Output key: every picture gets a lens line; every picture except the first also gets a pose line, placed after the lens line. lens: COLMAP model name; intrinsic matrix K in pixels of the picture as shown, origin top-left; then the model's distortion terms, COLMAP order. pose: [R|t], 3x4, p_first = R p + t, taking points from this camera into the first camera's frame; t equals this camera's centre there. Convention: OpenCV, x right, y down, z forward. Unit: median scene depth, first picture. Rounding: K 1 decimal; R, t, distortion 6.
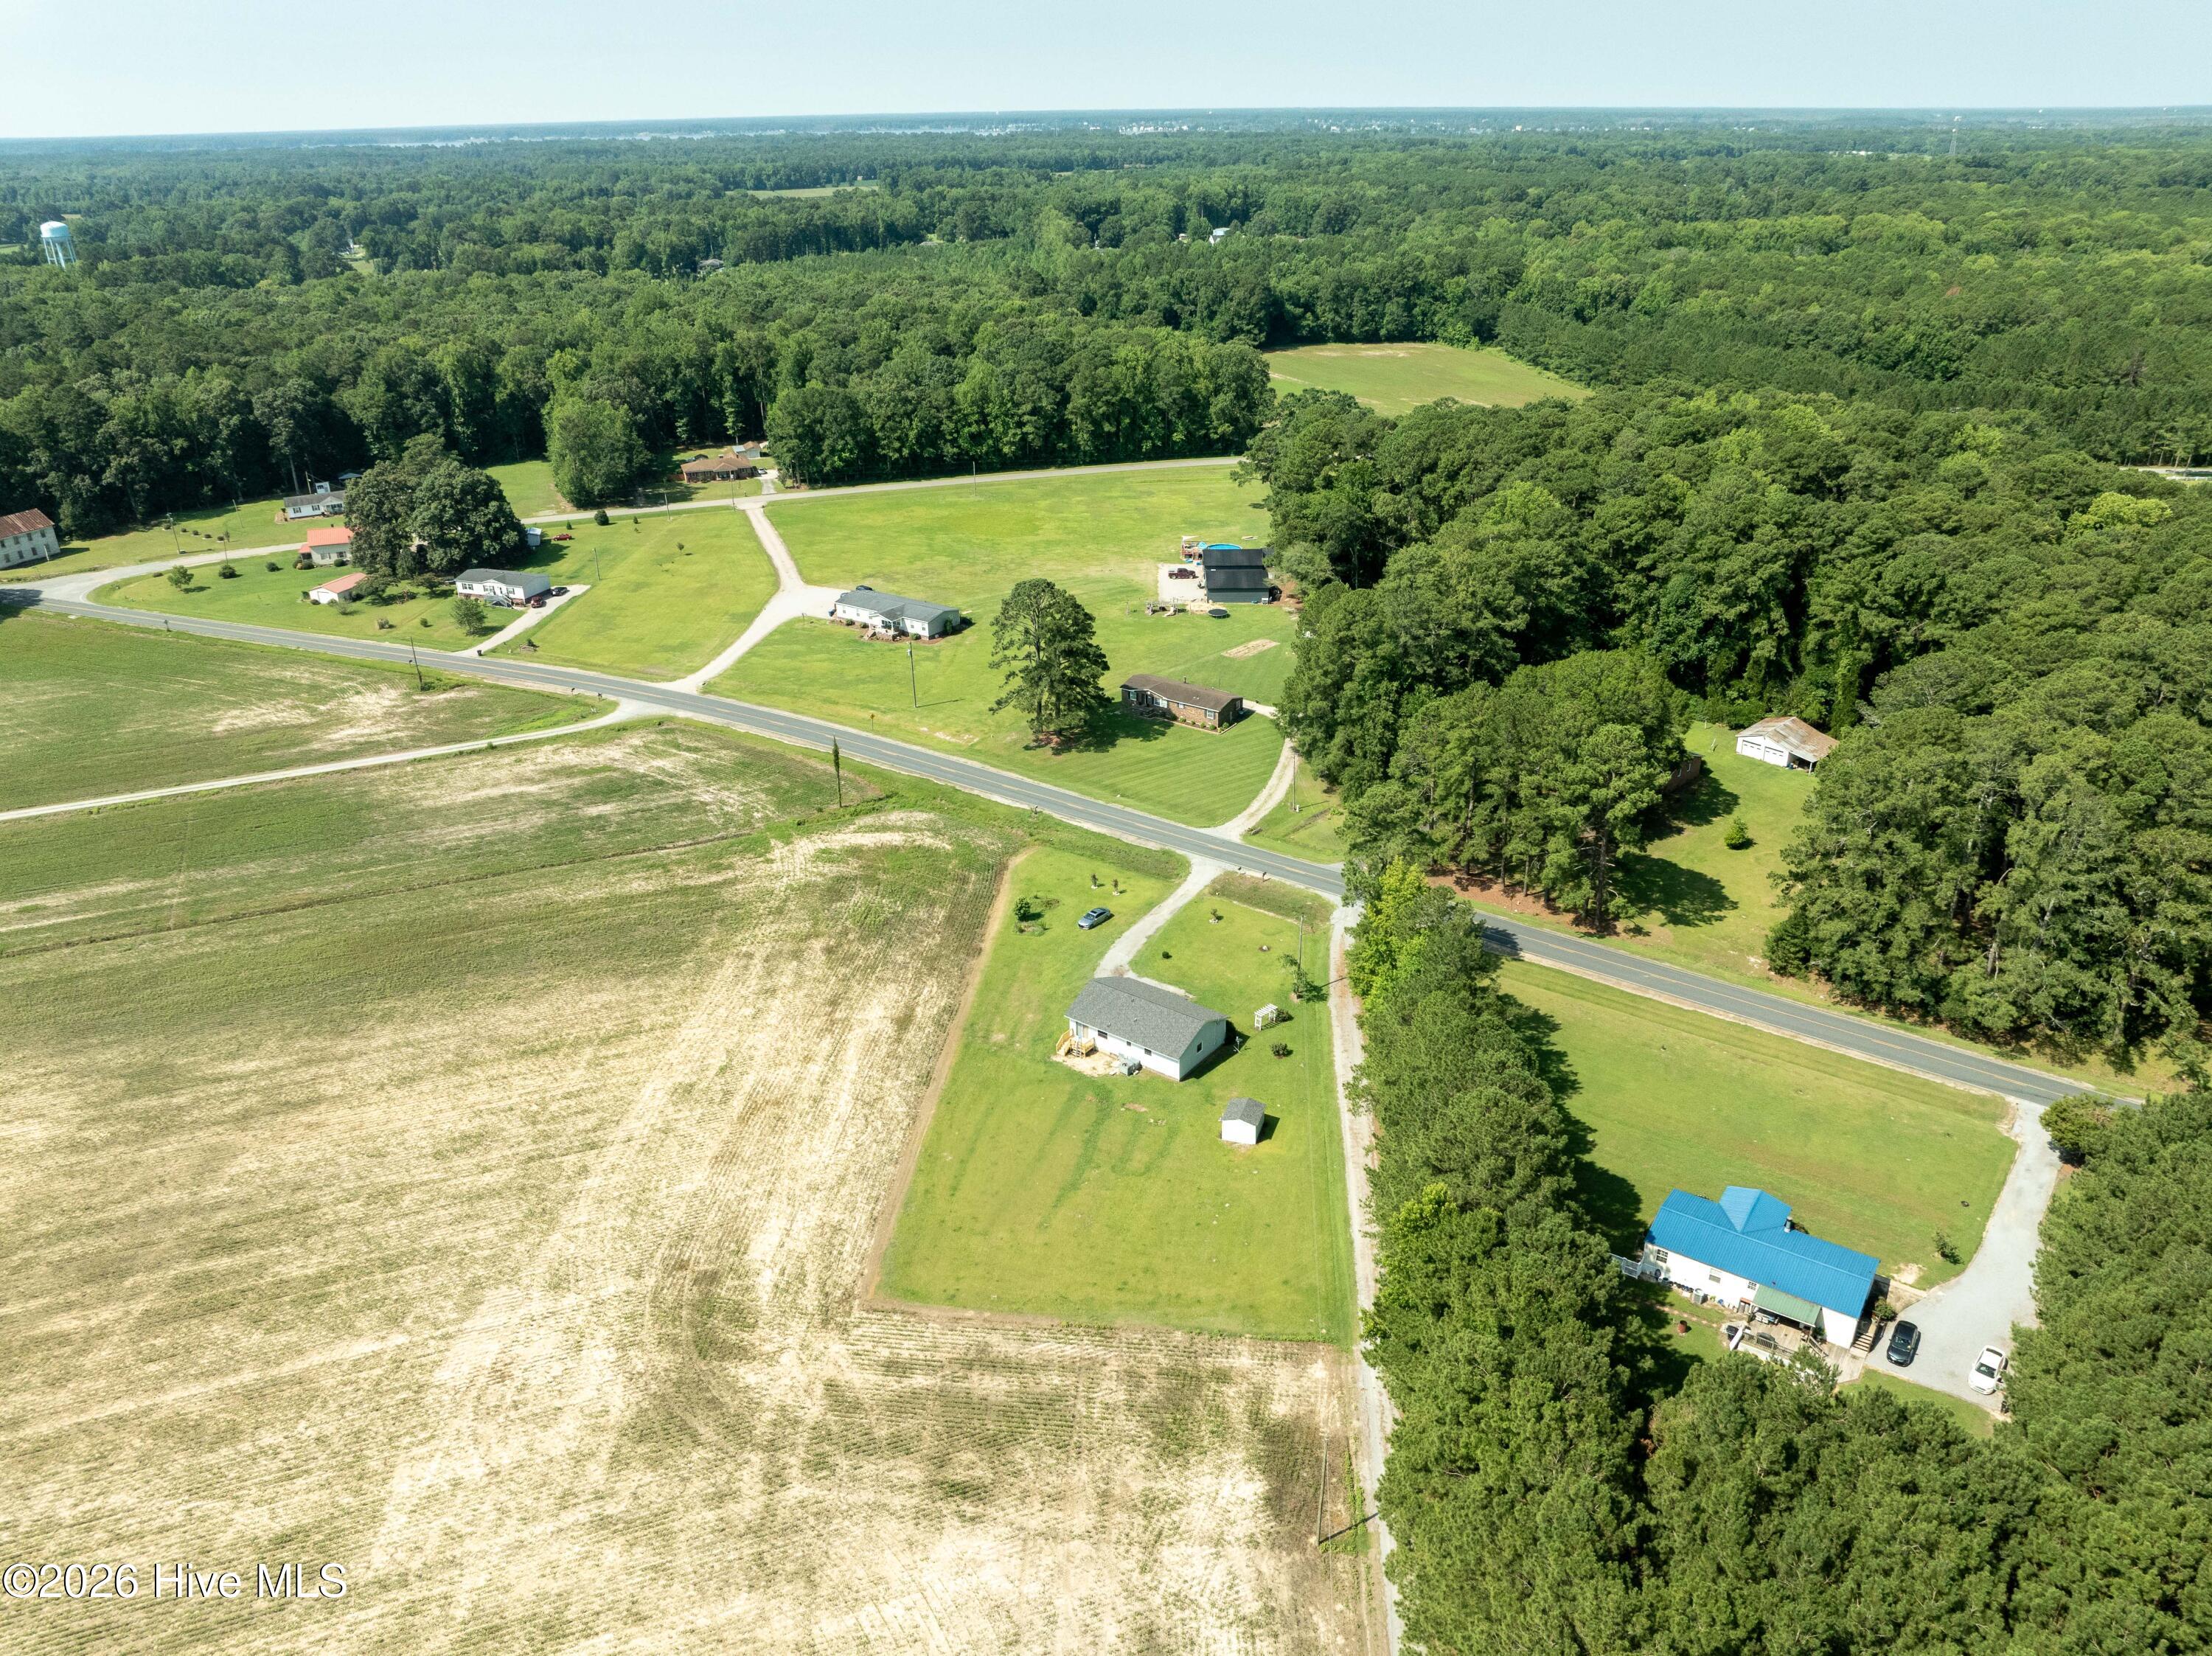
lens RADIAL K [[1561.2, 0, 1121.3], [0, 1561.2, 830.3], [0, 0, 1]] dist [-0.036481, -0.007042]
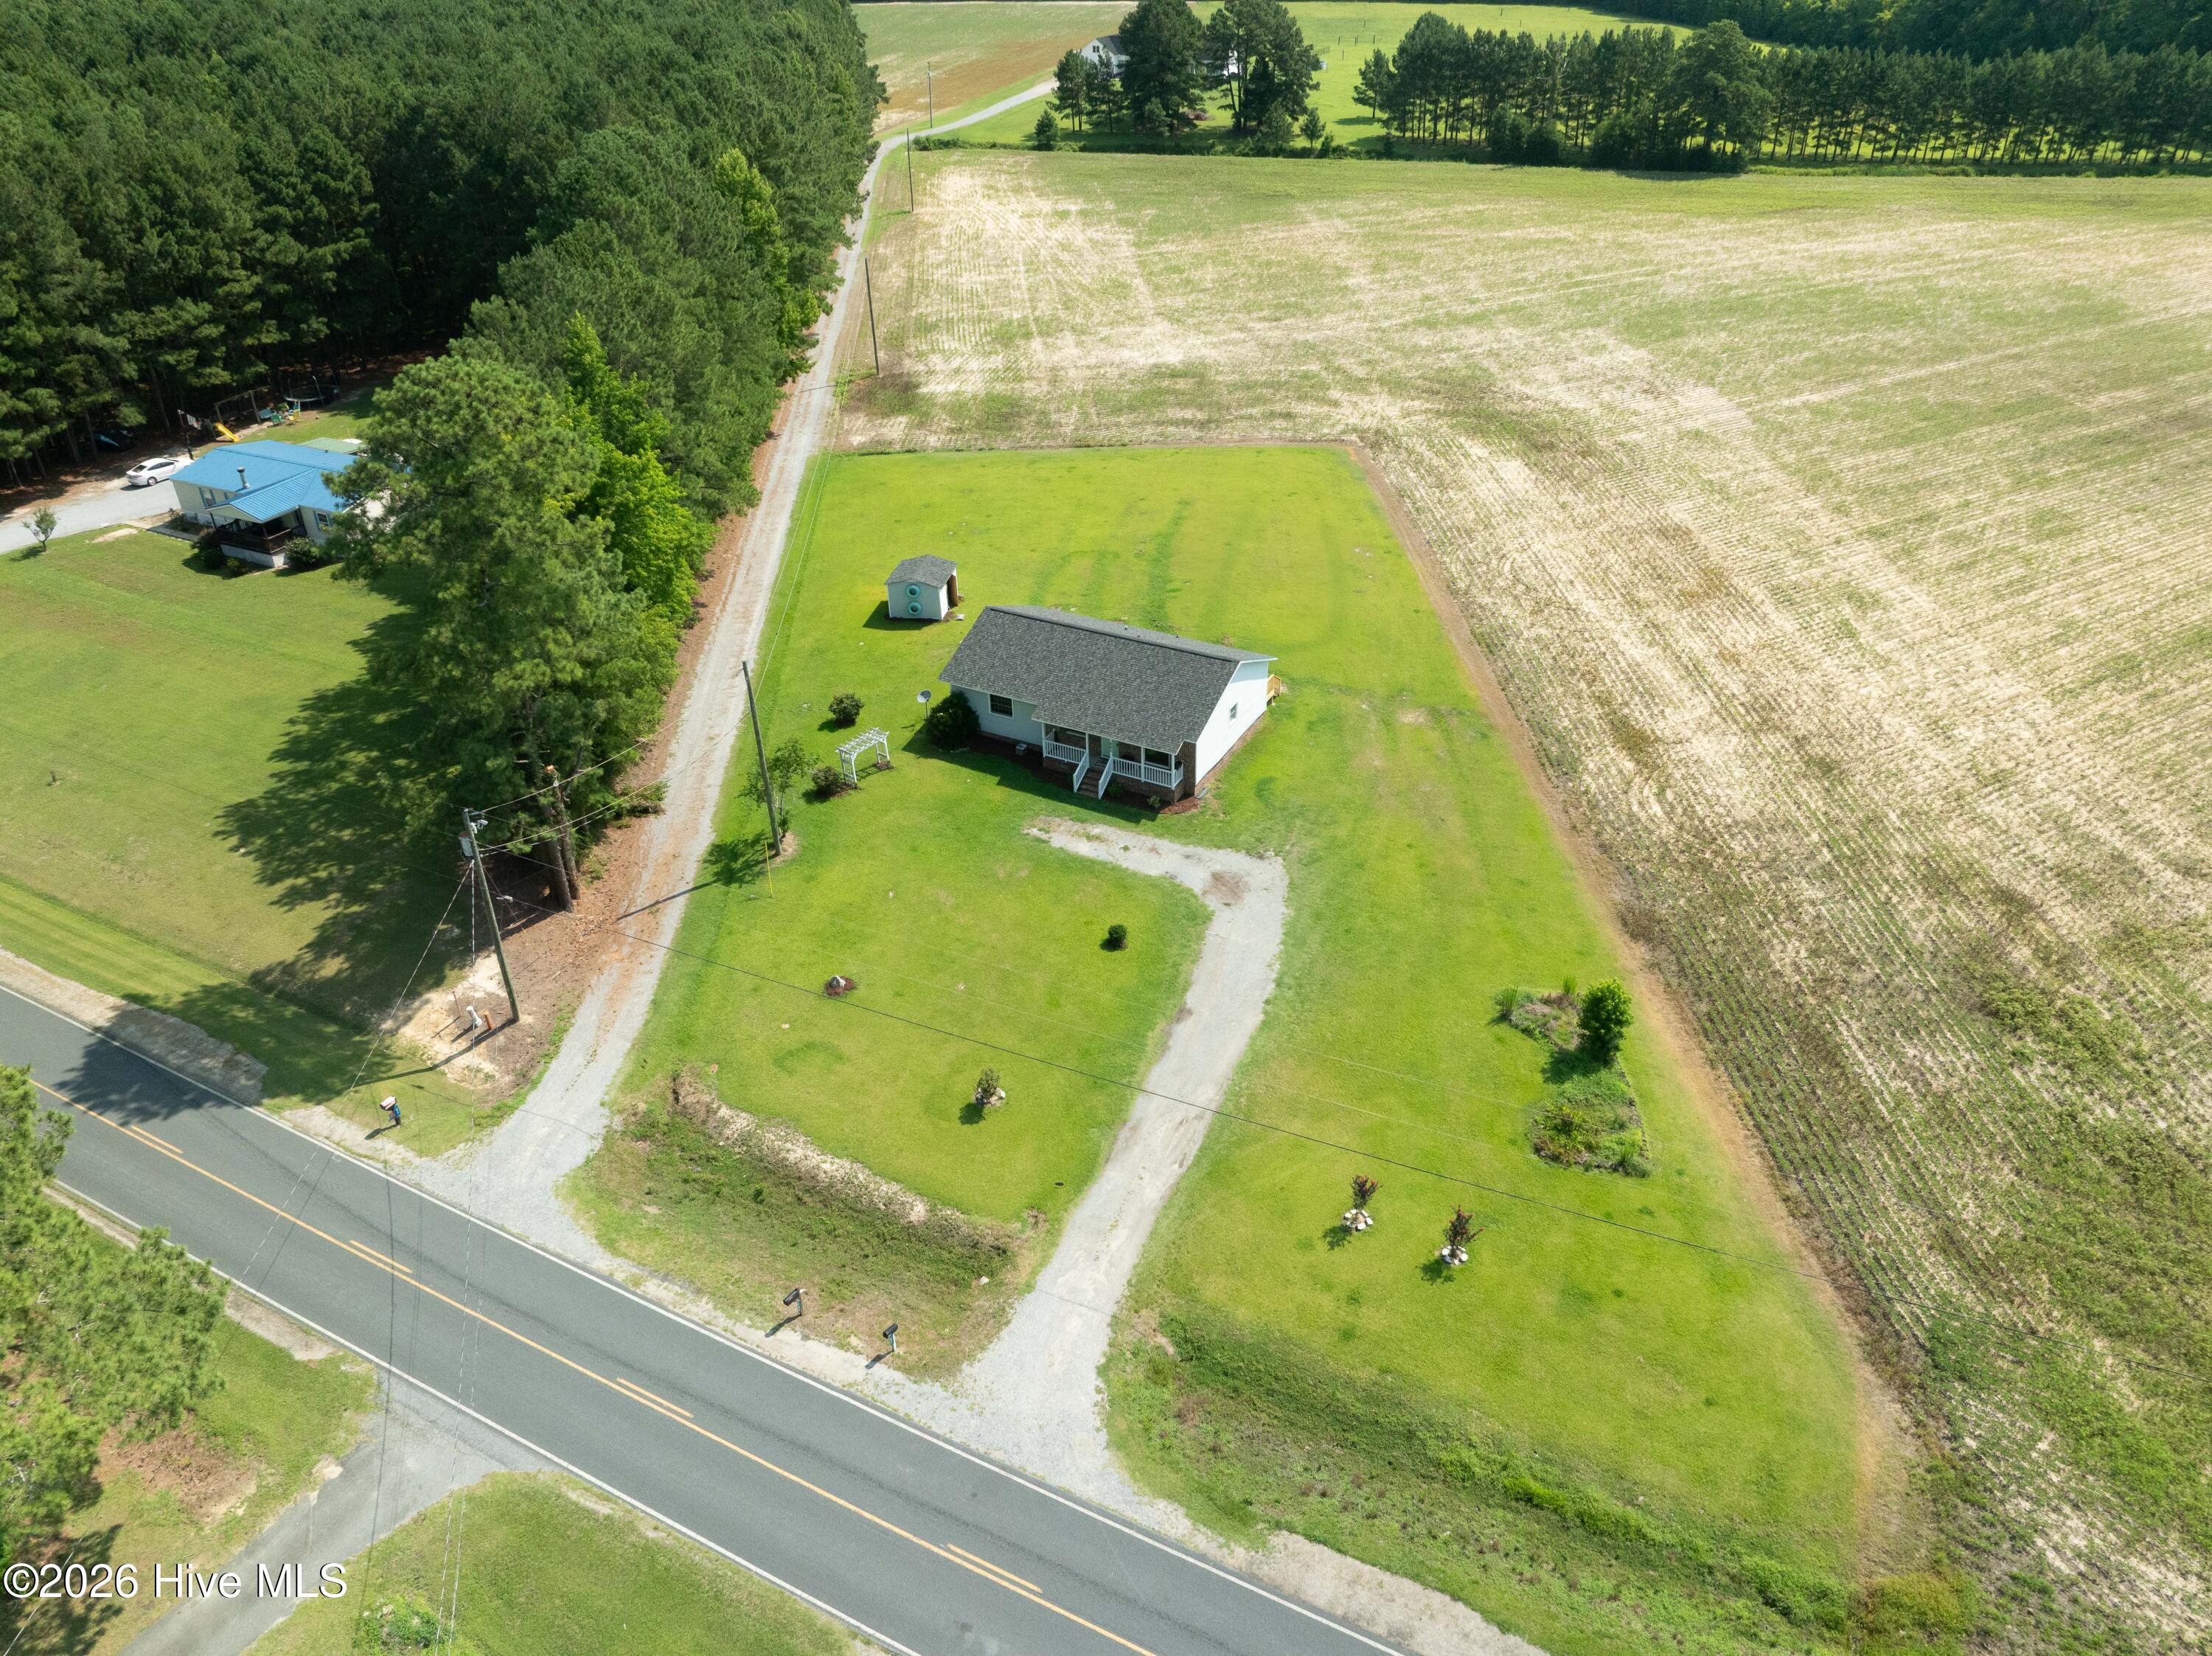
lens RADIAL K [[1558.3, 0, 1121.4], [0, 1558.3, 831.2], [0, 0, 1]] dist [-0.034273, -0.006326]
pose [[-0.988158, 0.104843, -0.112032, 0.046666], [-0.039827, 0.529857, 0.847151, -0.170552], [0.148179, 0.841582, -0.519407, 0.826620]]
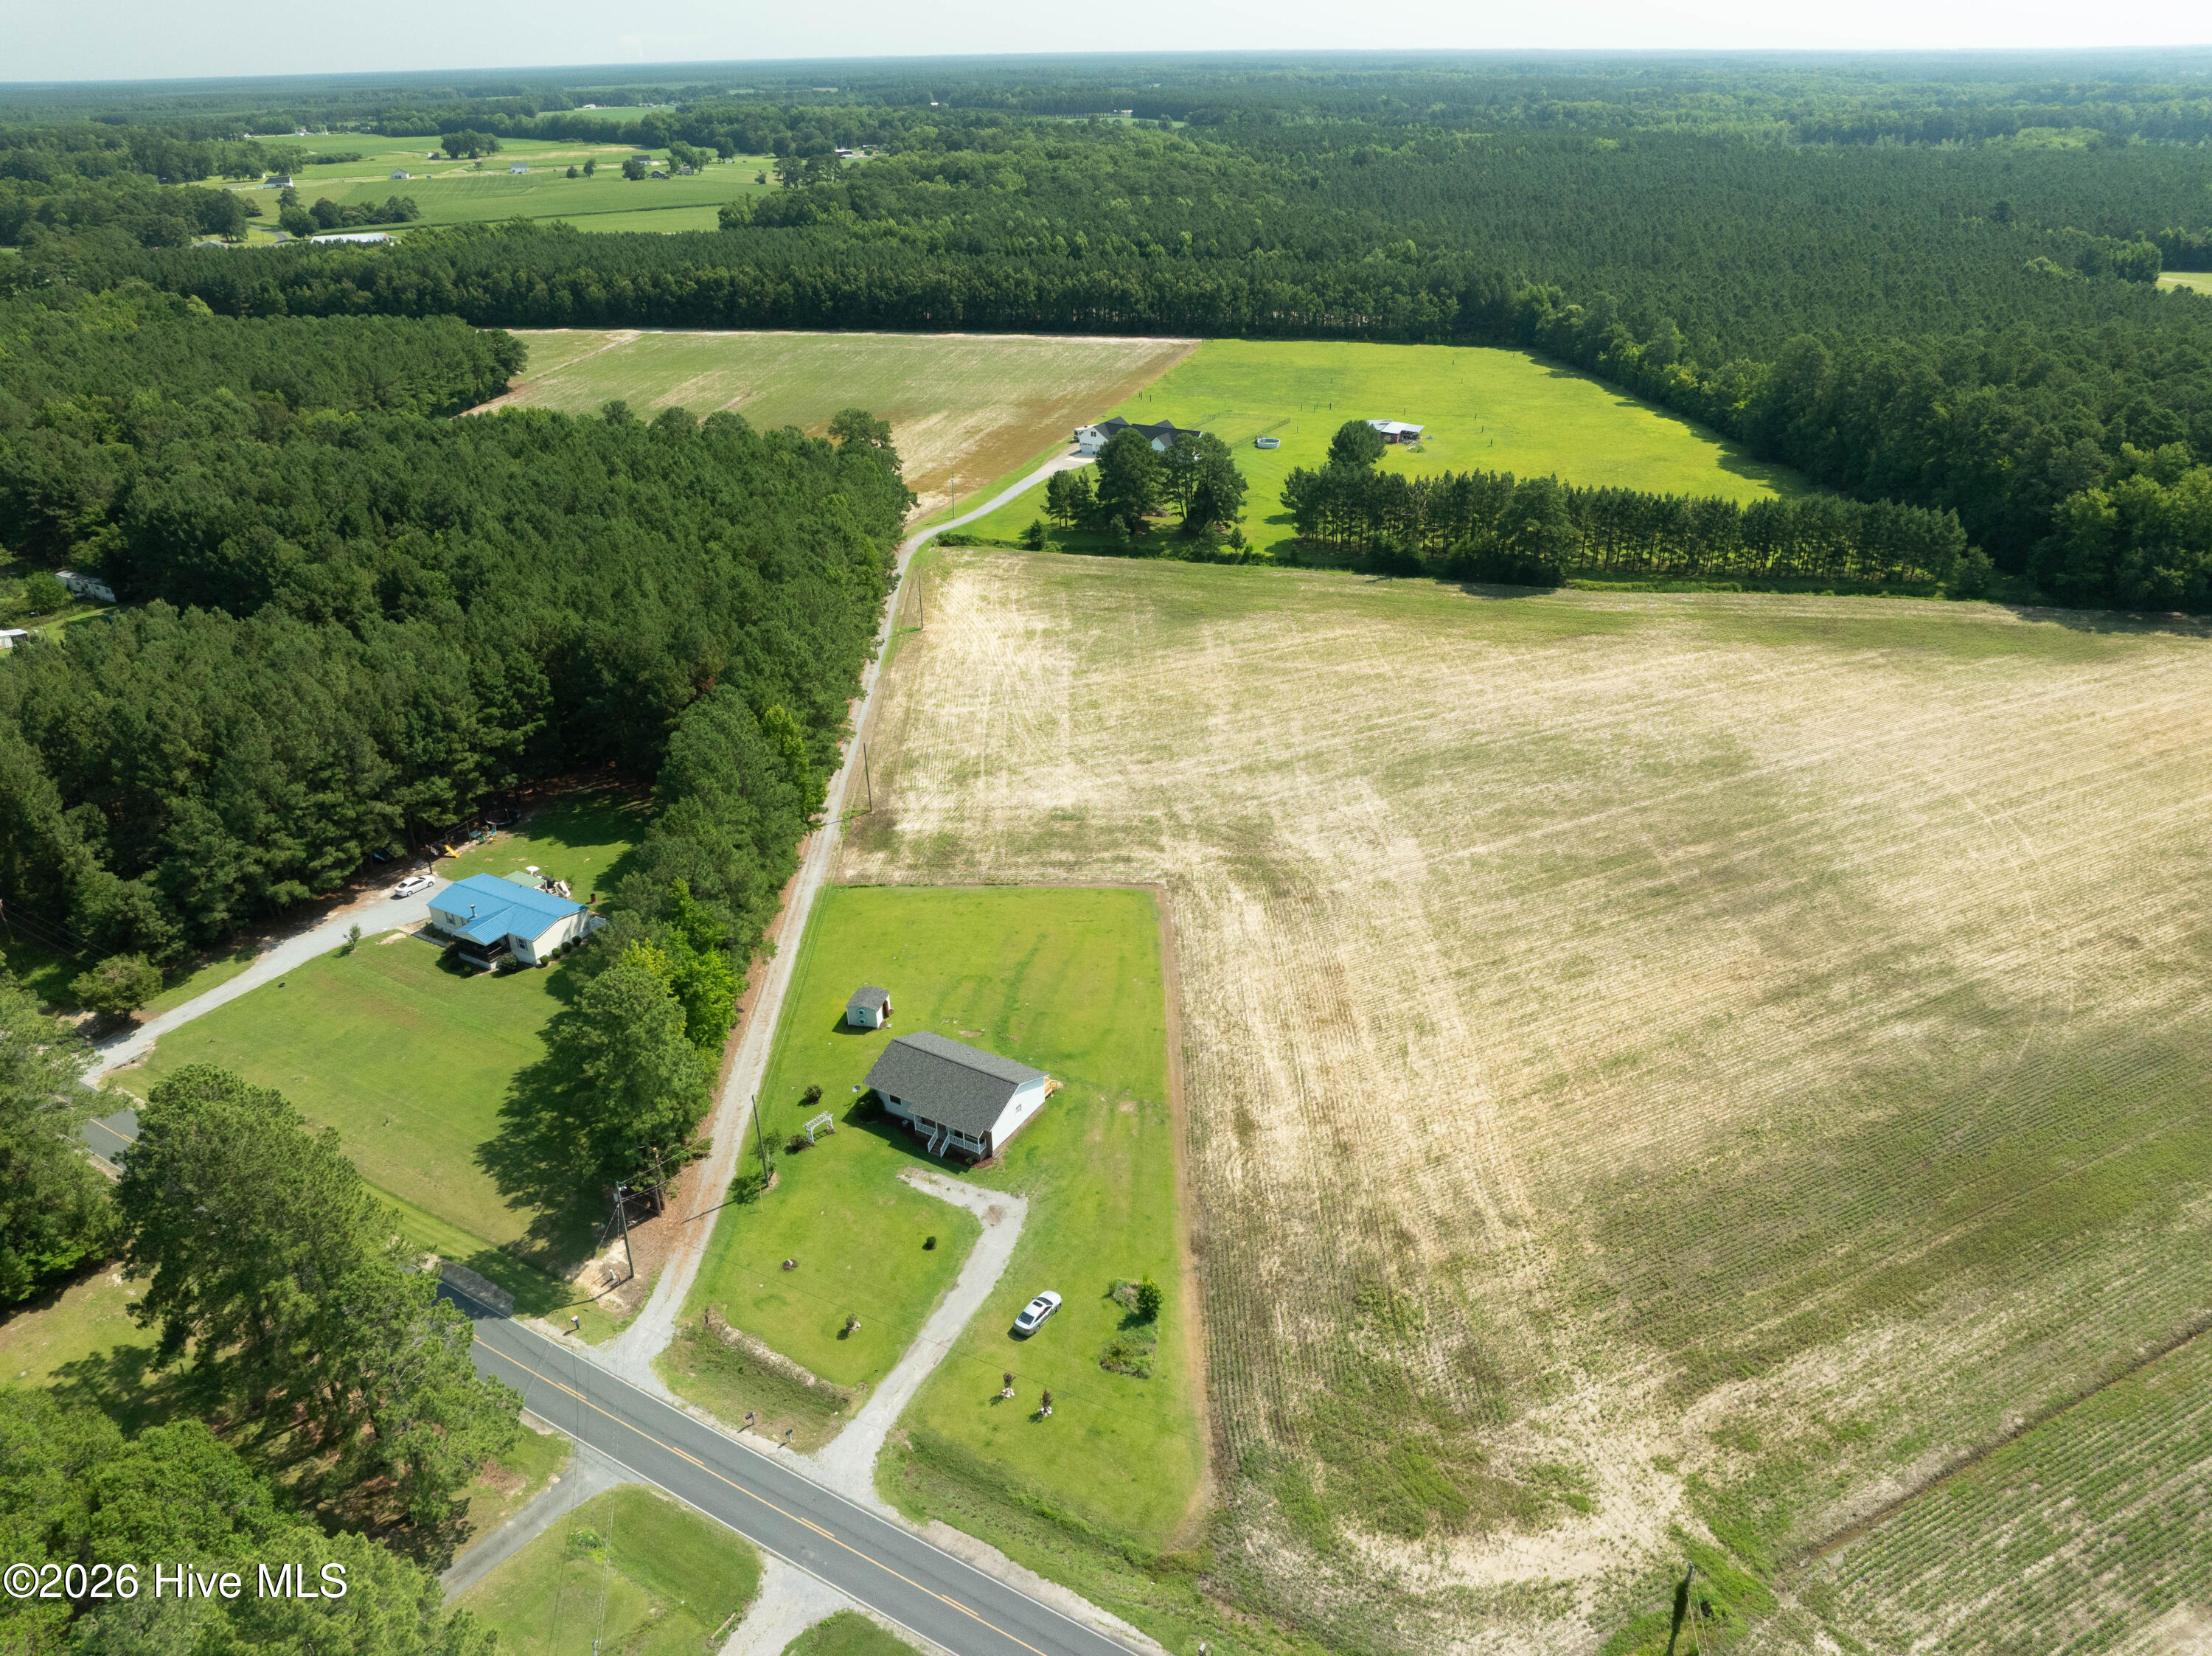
lens RADIAL K [[1561.2, 0, 1121.3], [0, 1561.2, 830.3], [0, 0, 1]] dist [-0.036481, -0.007042]
pose [[-0.994563, 0.069505, -0.077547, -0.011497], [-0.018934, 0.611558, 0.790973, -0.430736], [0.102401, 0.788141, -0.606917, 0.917163]]
